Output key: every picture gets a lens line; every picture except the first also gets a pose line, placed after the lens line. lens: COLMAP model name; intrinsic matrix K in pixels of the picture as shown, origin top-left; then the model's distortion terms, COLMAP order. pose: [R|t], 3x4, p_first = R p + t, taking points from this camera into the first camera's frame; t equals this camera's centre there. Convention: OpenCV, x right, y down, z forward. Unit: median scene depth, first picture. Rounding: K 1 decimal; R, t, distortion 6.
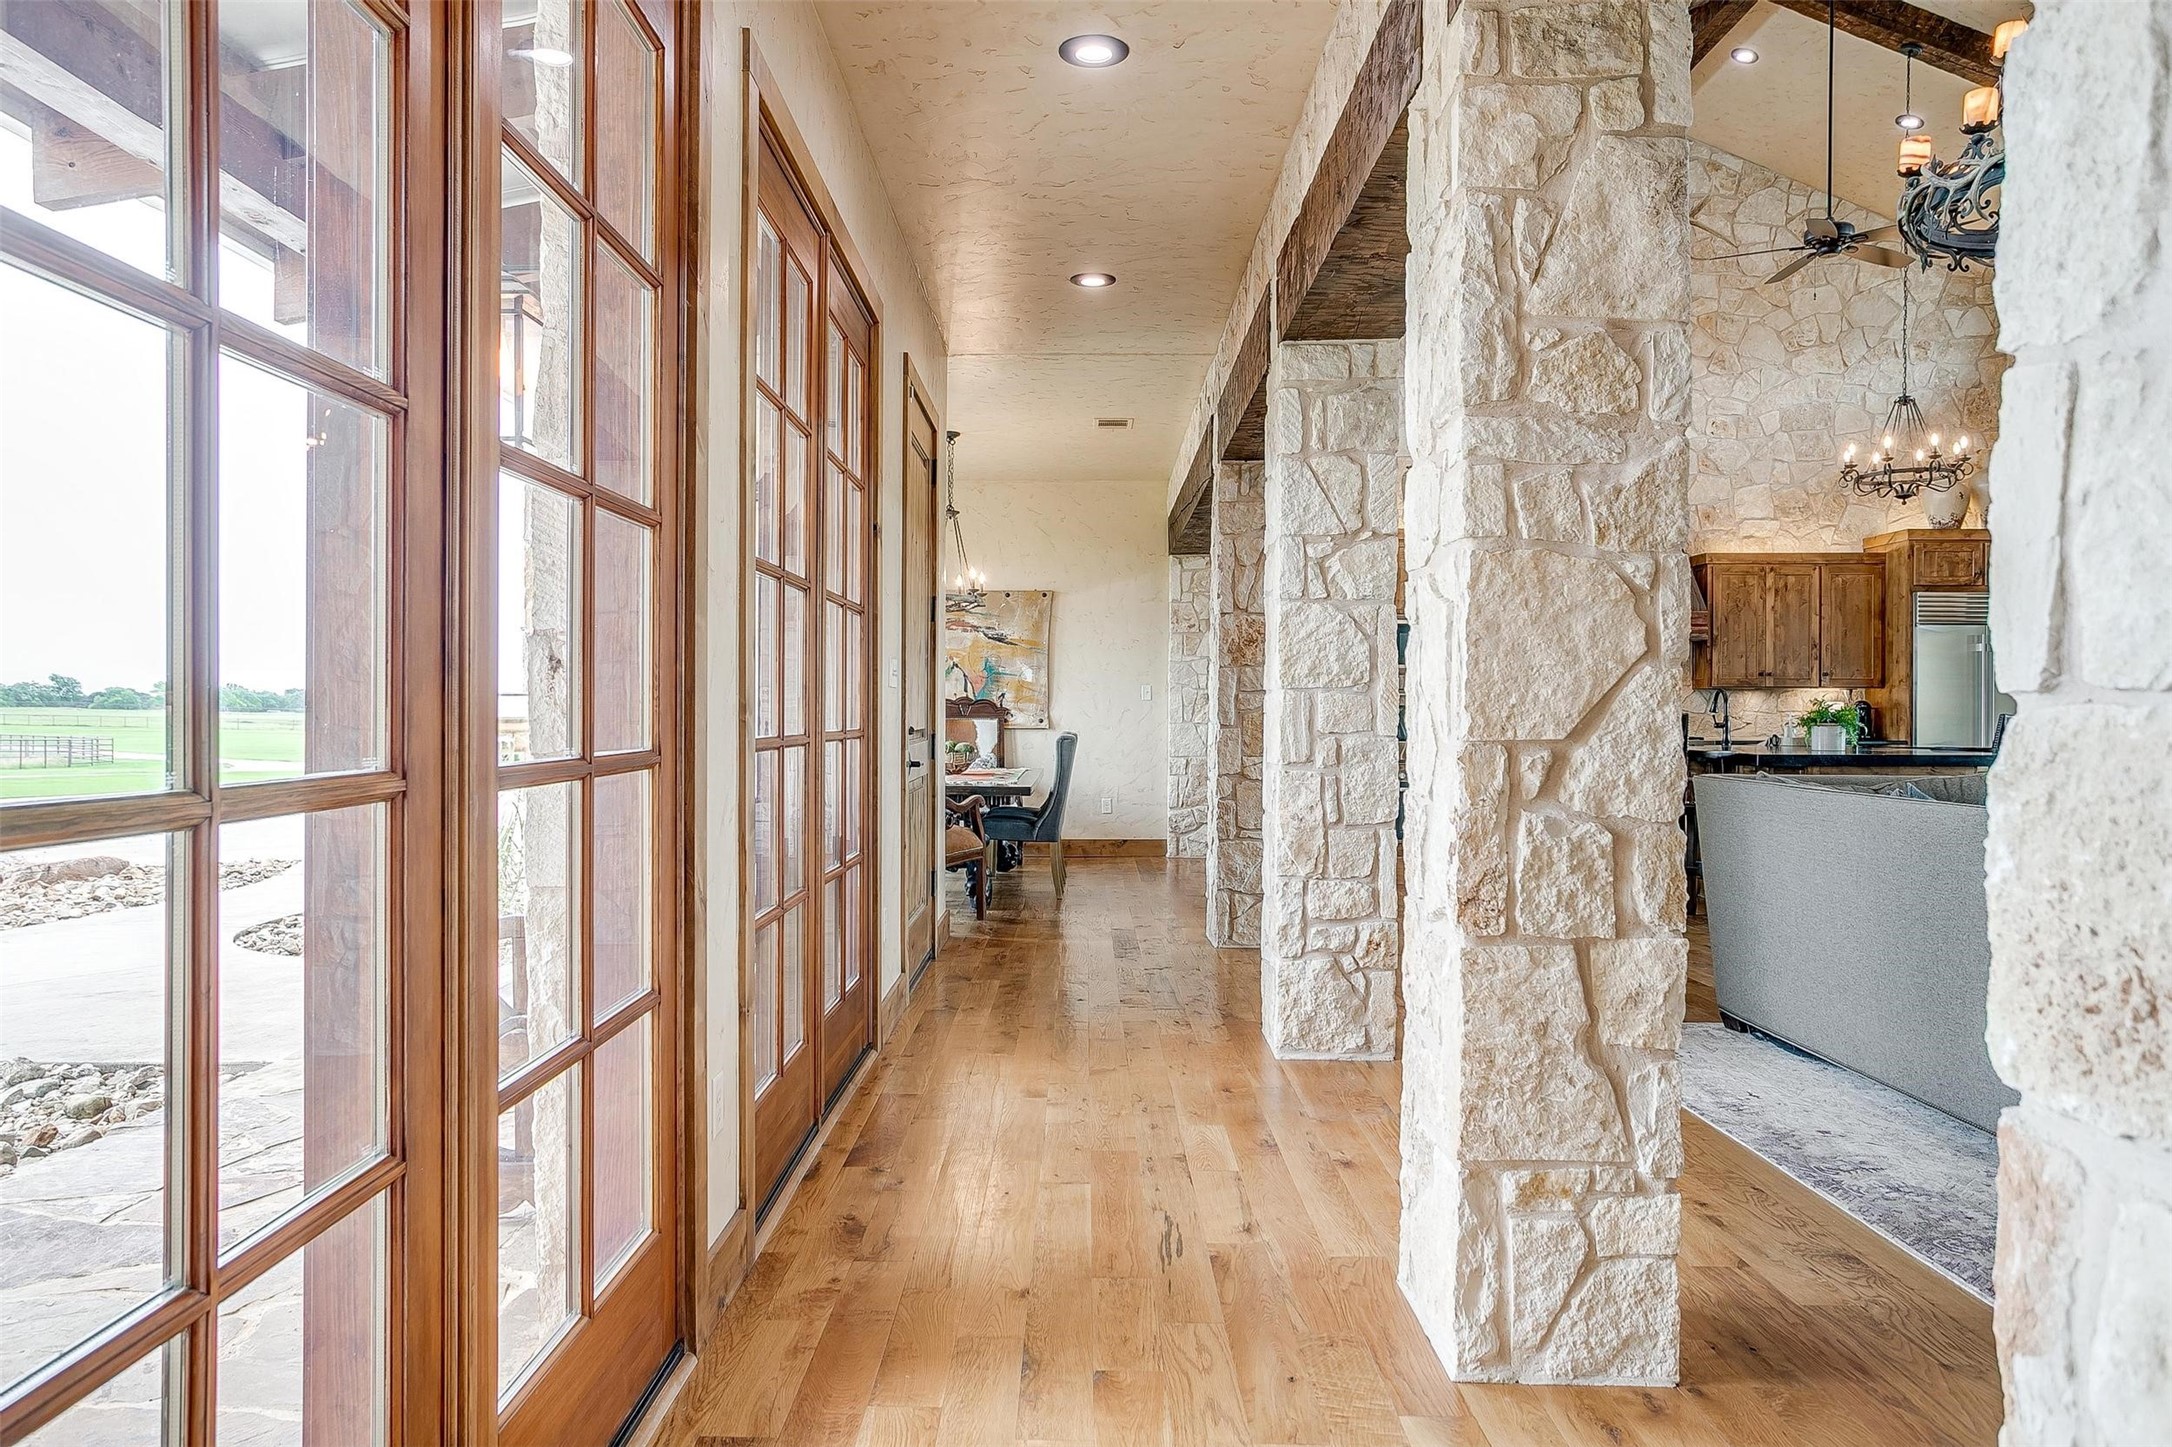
lens RADIAL K [[1479.9, 0, 1071.2], [0, 1479.9, 712.8], [0, 0, 1]] dist [-0.024122, 0.050772]
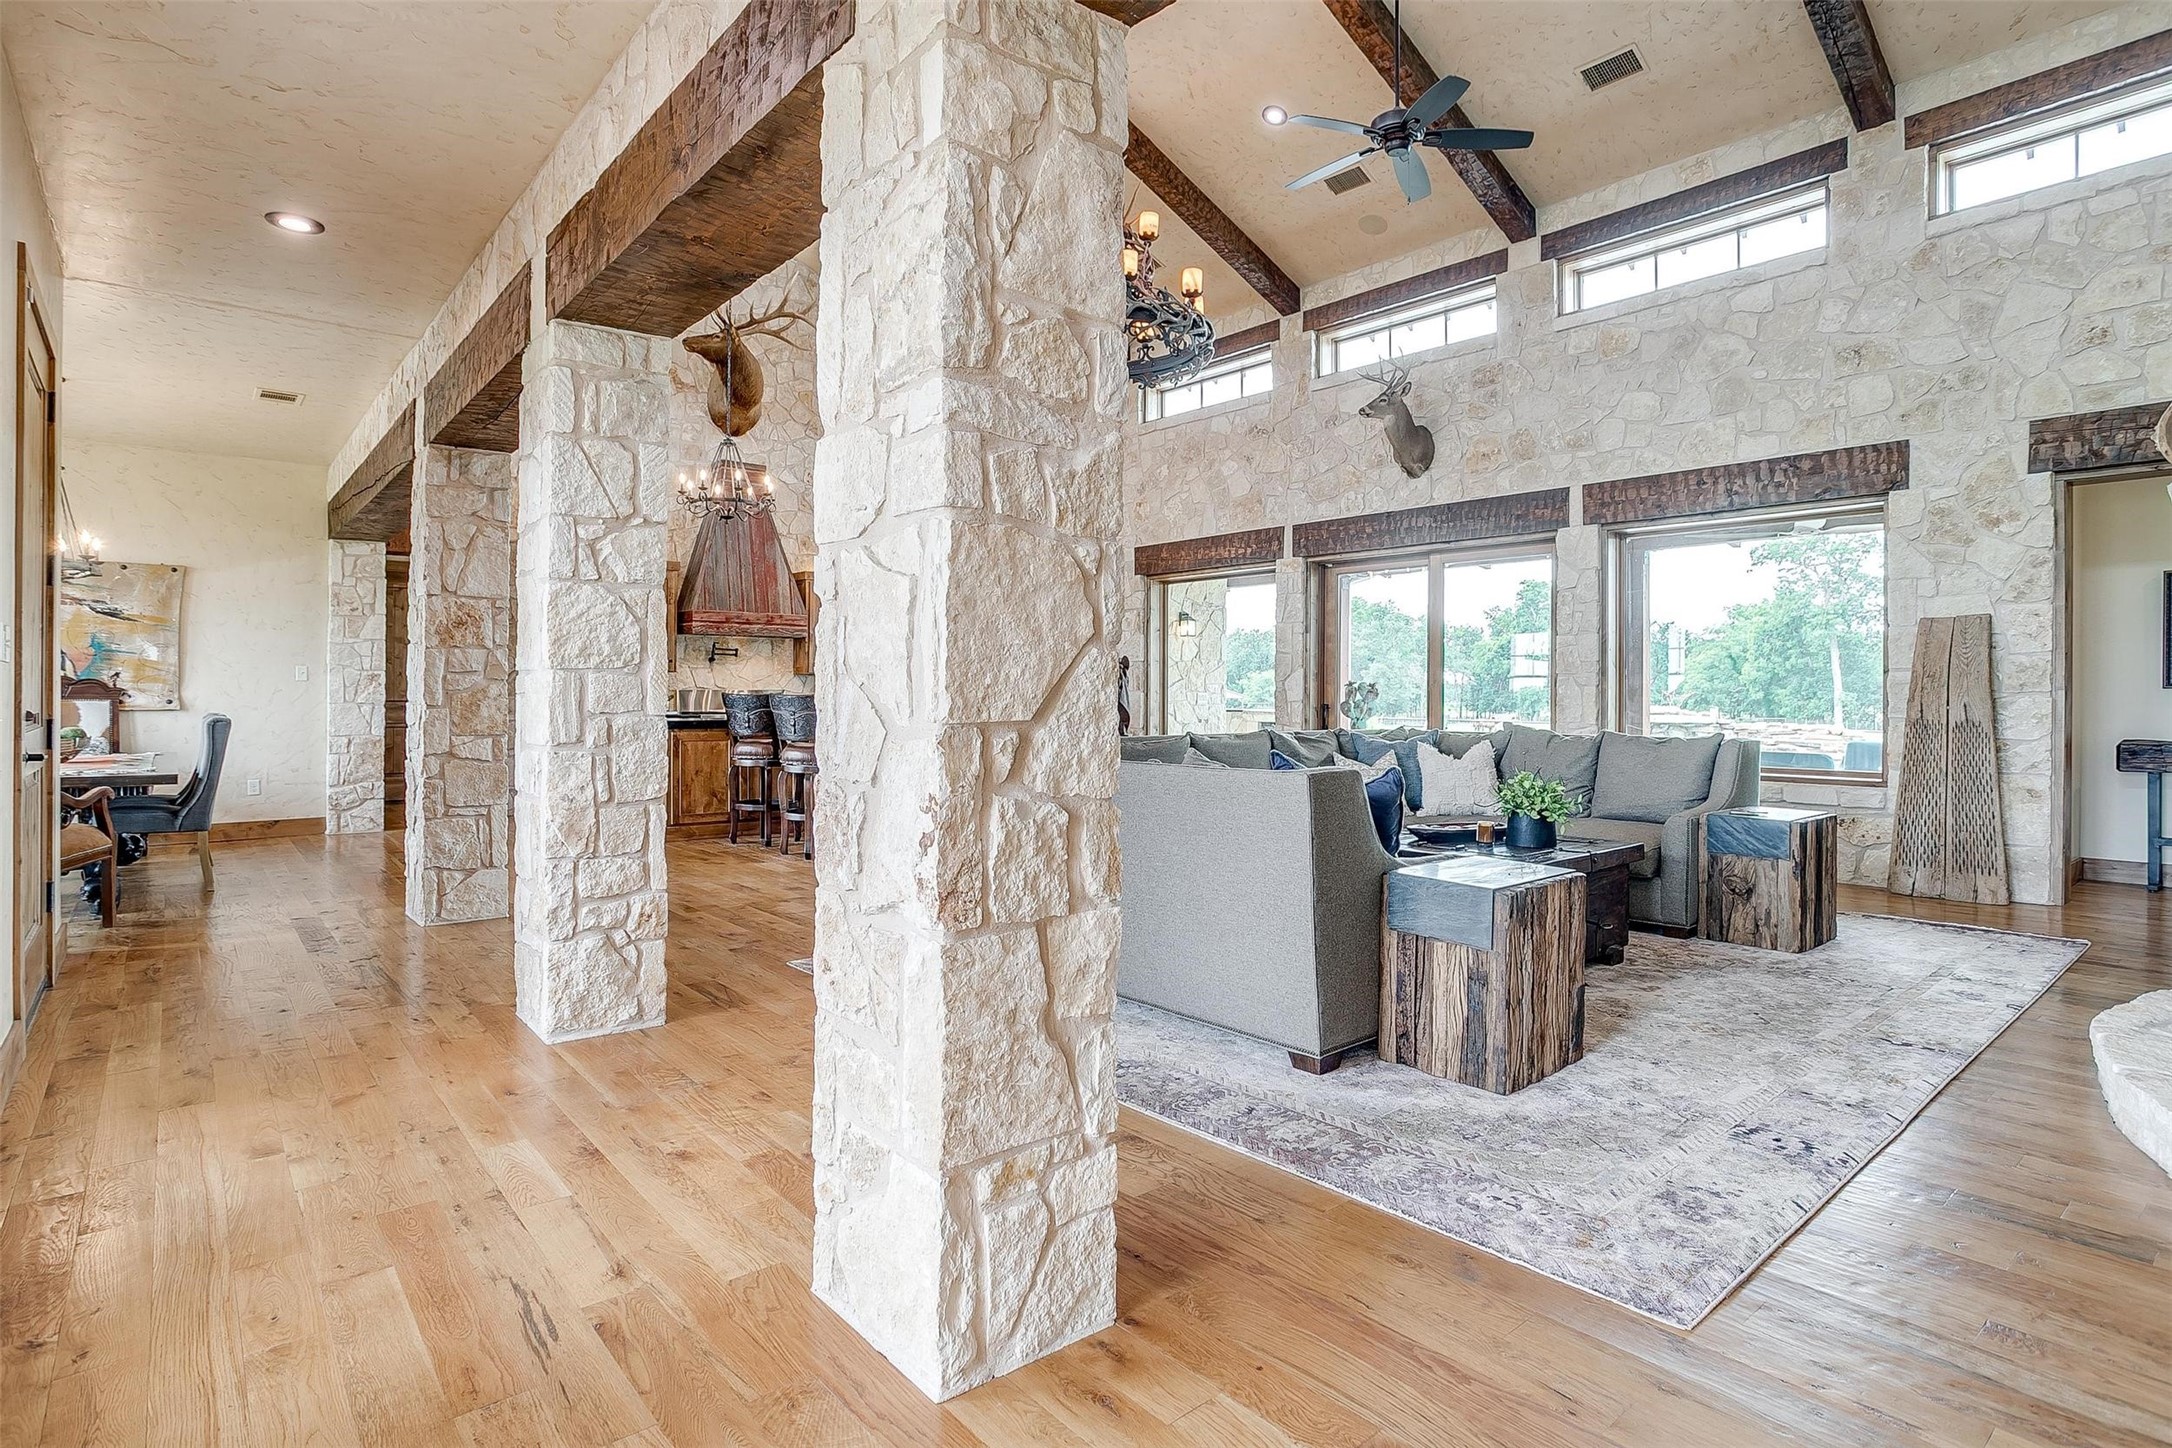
lens RADIAL K [[1114.6, 0, 1077.3], [0, 1114.6, 687.4], [0, 0, 1]] dist [-0.069186, 0.042481]
pose [[0.761718, 0.001672, 0.647906, -0.065265], [0.001256, 0.999991, -0.004058, -0.000515], [-0.647907, 0.003905, 0.761709, 0.214532]]
